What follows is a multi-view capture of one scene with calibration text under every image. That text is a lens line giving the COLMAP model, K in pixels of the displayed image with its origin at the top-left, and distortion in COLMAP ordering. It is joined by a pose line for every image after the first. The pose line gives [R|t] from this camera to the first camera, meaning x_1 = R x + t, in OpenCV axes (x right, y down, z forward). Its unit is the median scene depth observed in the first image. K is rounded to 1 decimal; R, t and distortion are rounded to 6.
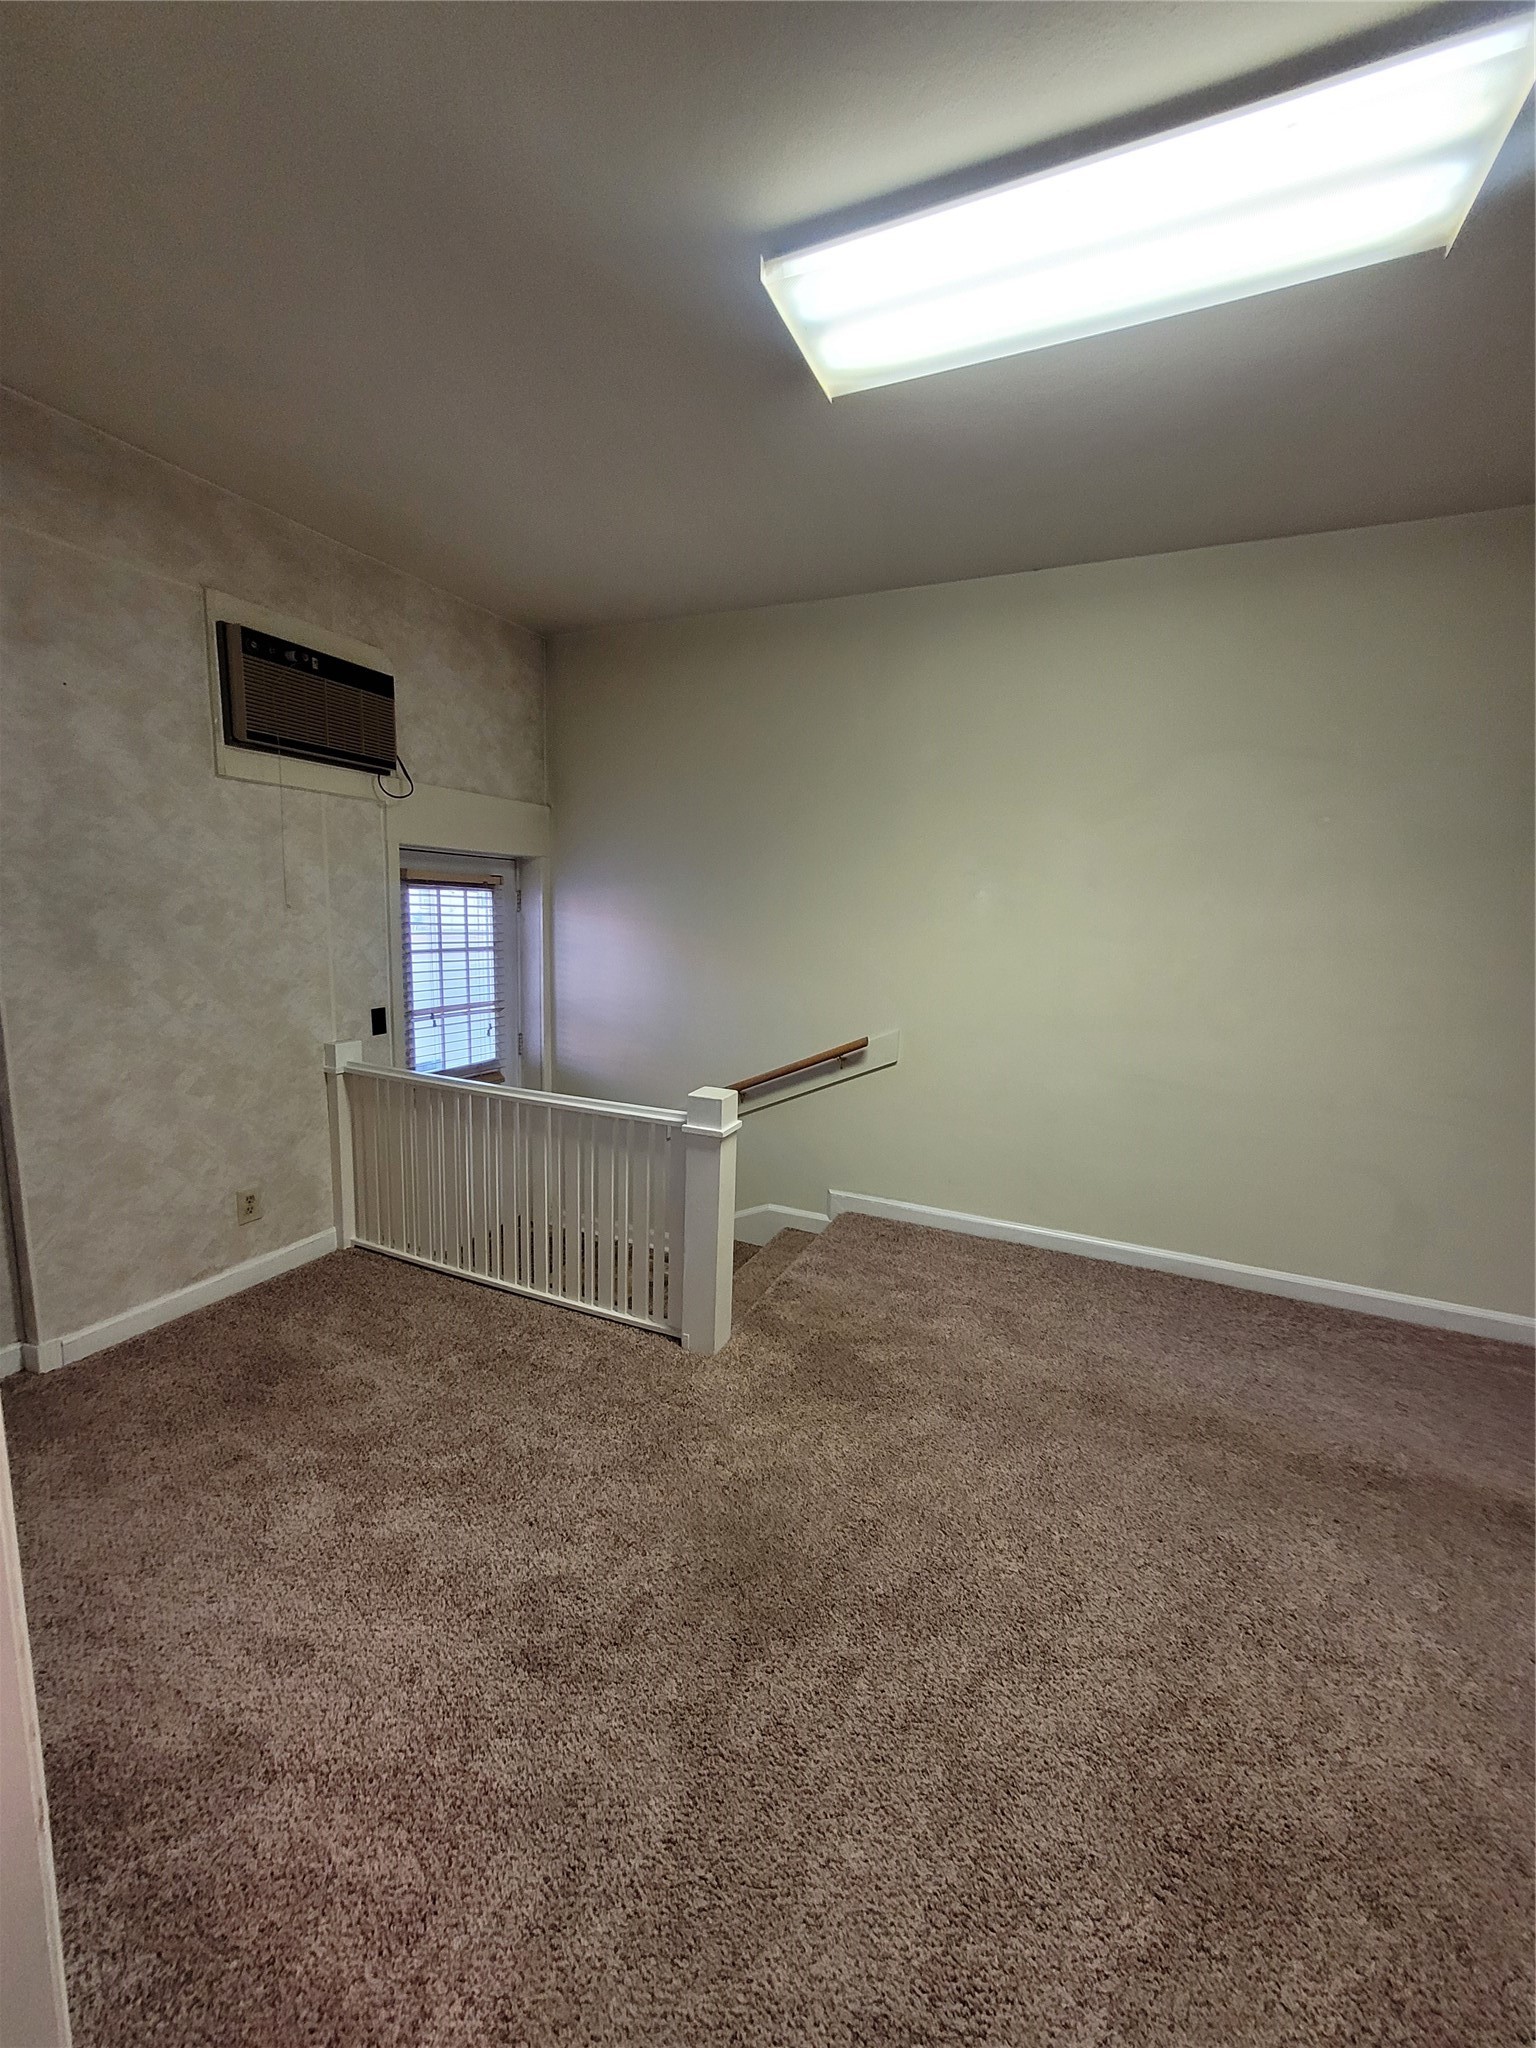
lens RADIAL K [[802.2, 0, 757.8], [0, 802.2, 1020.2], [0, 0, 1]] dist [0.002649, -0.000395]
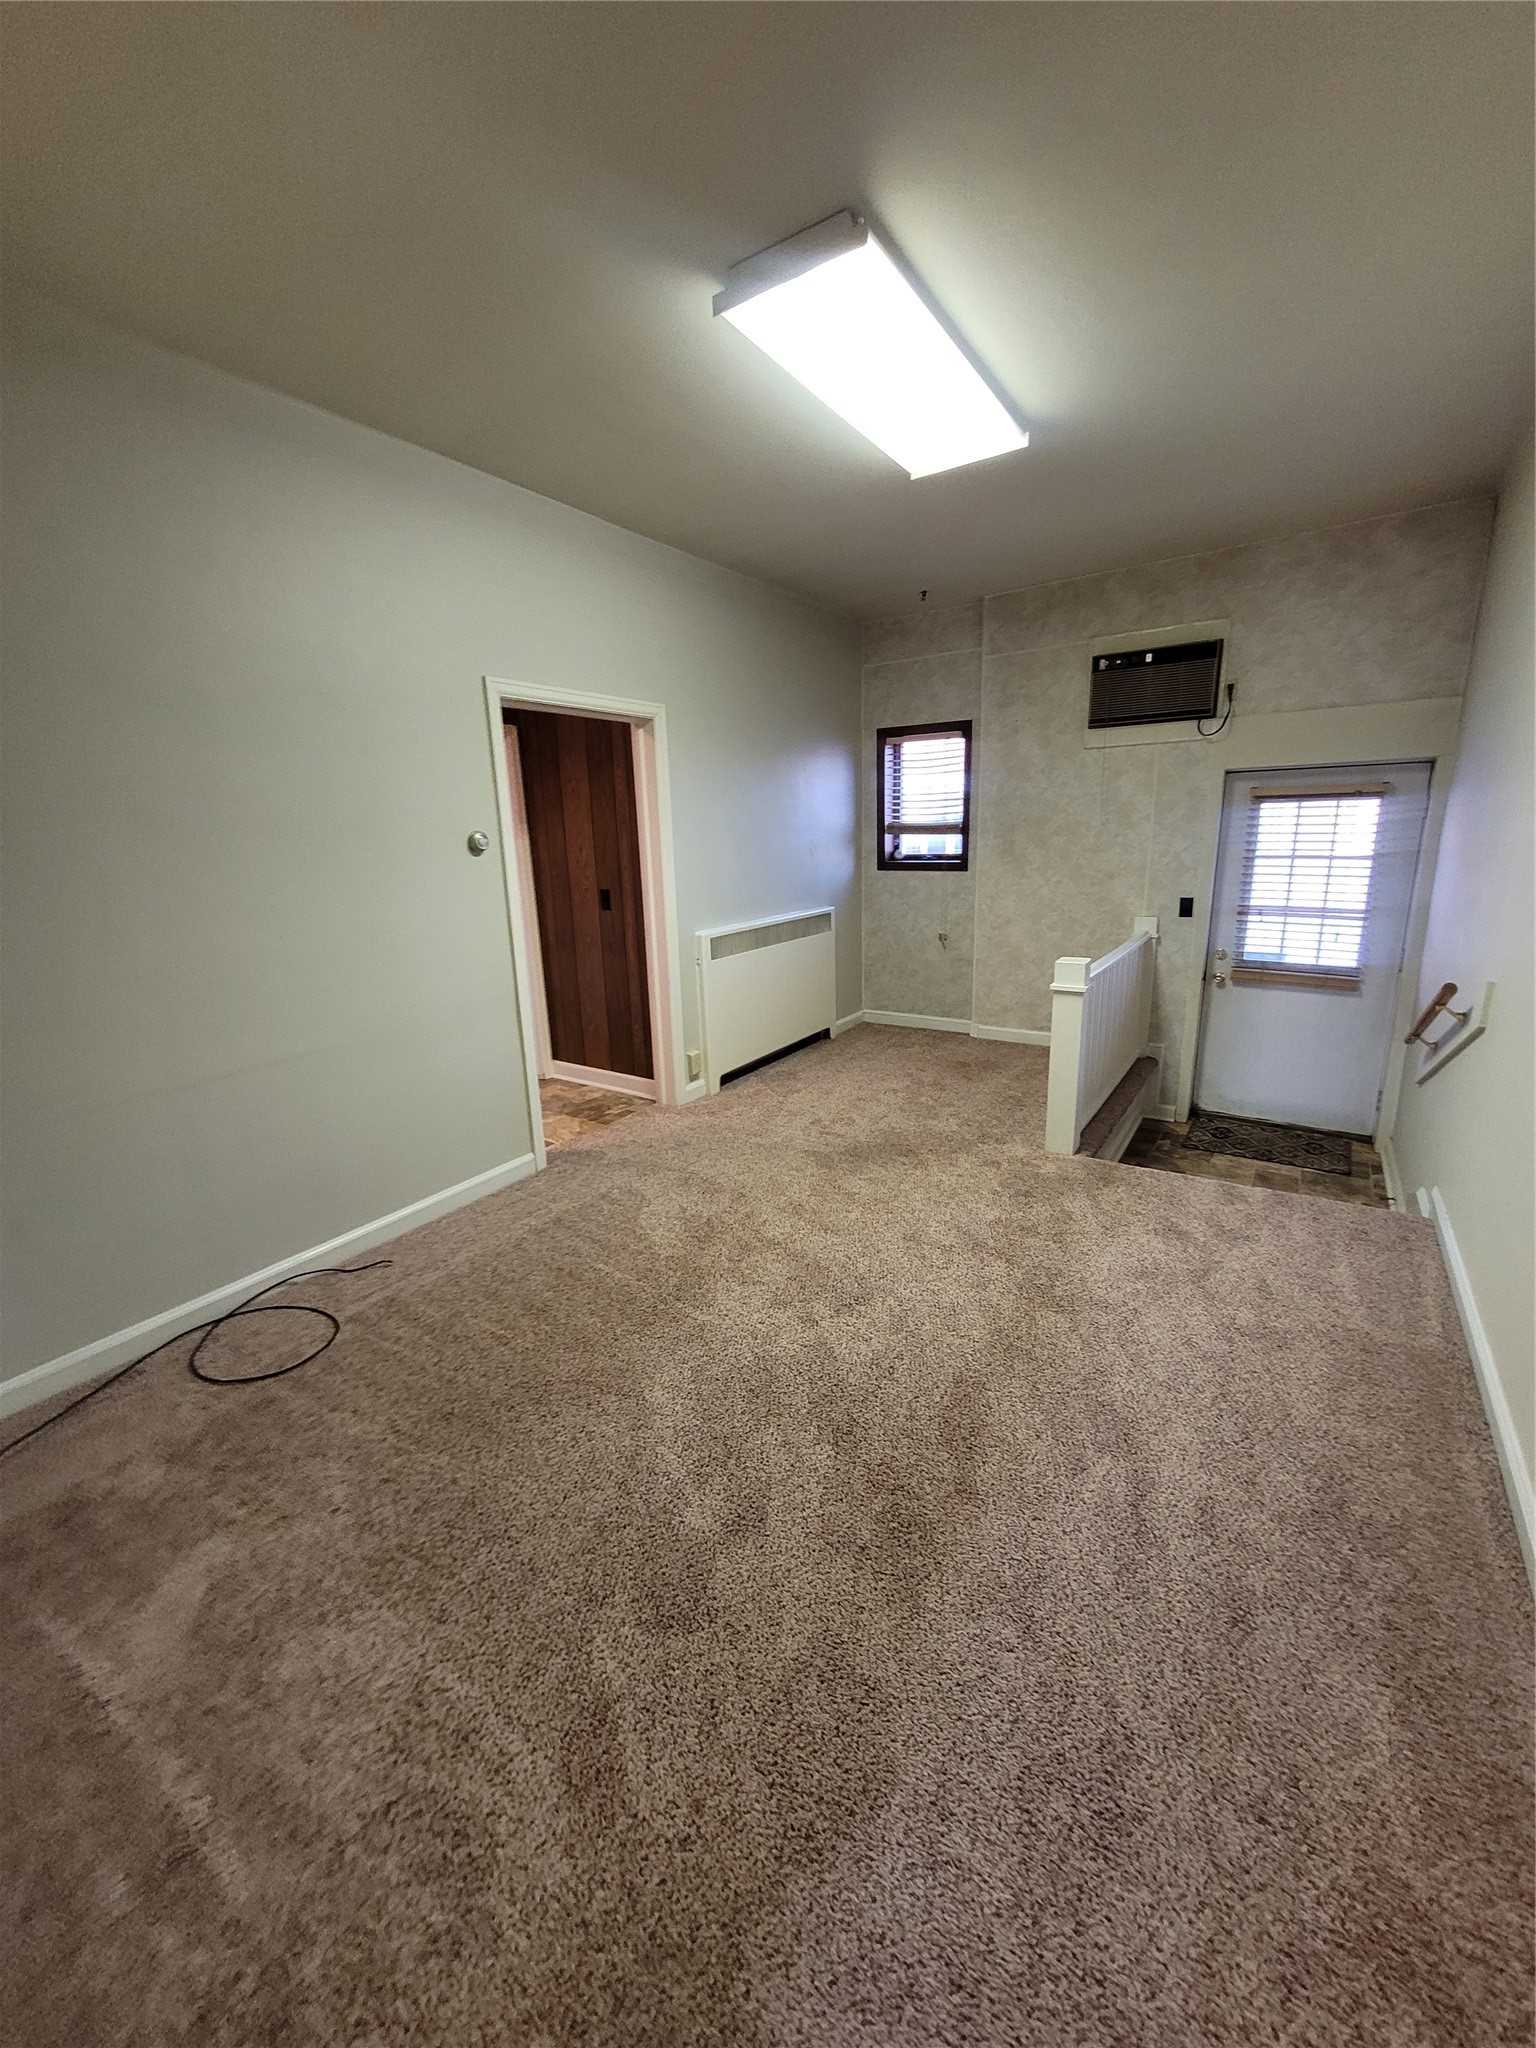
lens RADIAL K [[802.2, 0, 769.9], [0, 802.2, 1017.8], [0, 0, 1]] dist [0.002649, -0.000395]
pose [[-0.168094, 0.206173, -0.963969, 1.081804], [-0.112263, 0.967518, 0.226508, -0.050328], [0.979358, 0.146293, -0.139489, 0.577853]]
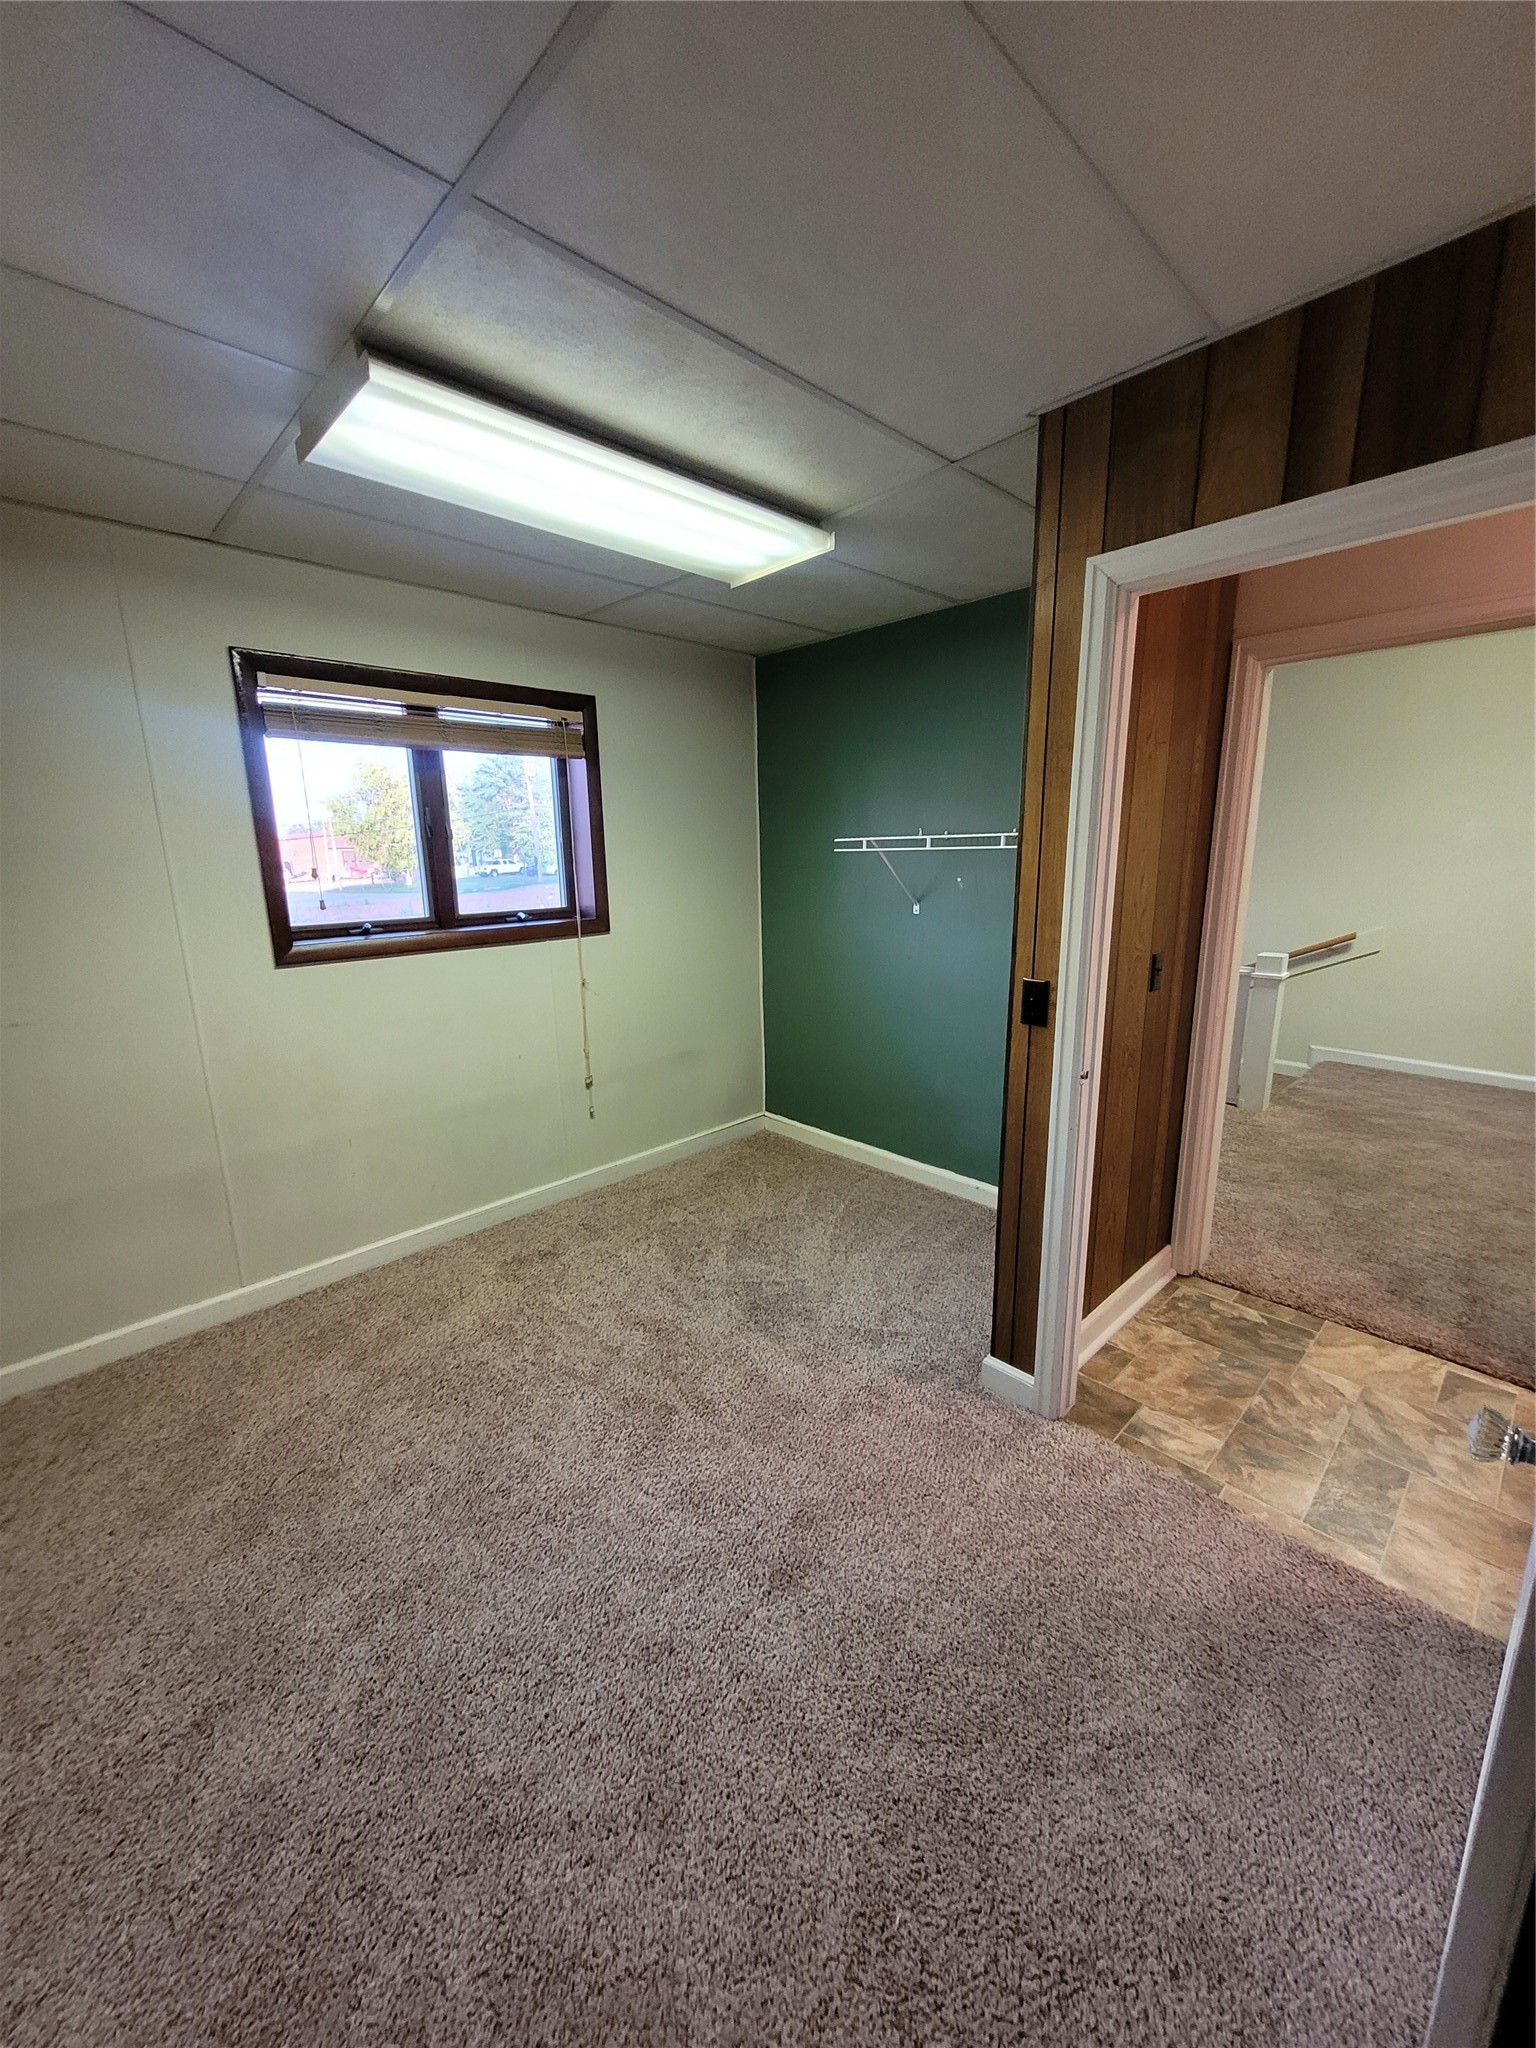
lens RADIAL K [[802.2, 0, 764.5], [0, 802.2, 1022.6], [0, 0, 1]] dist [0.002649, -0.000395]
pose [[0.928353, 0.037722, -0.369780, -0.338340], [-0.010834, 0.997160, 0.074524, 0.097574], [0.371541, -0.065178, 0.926126, -0.773505]]
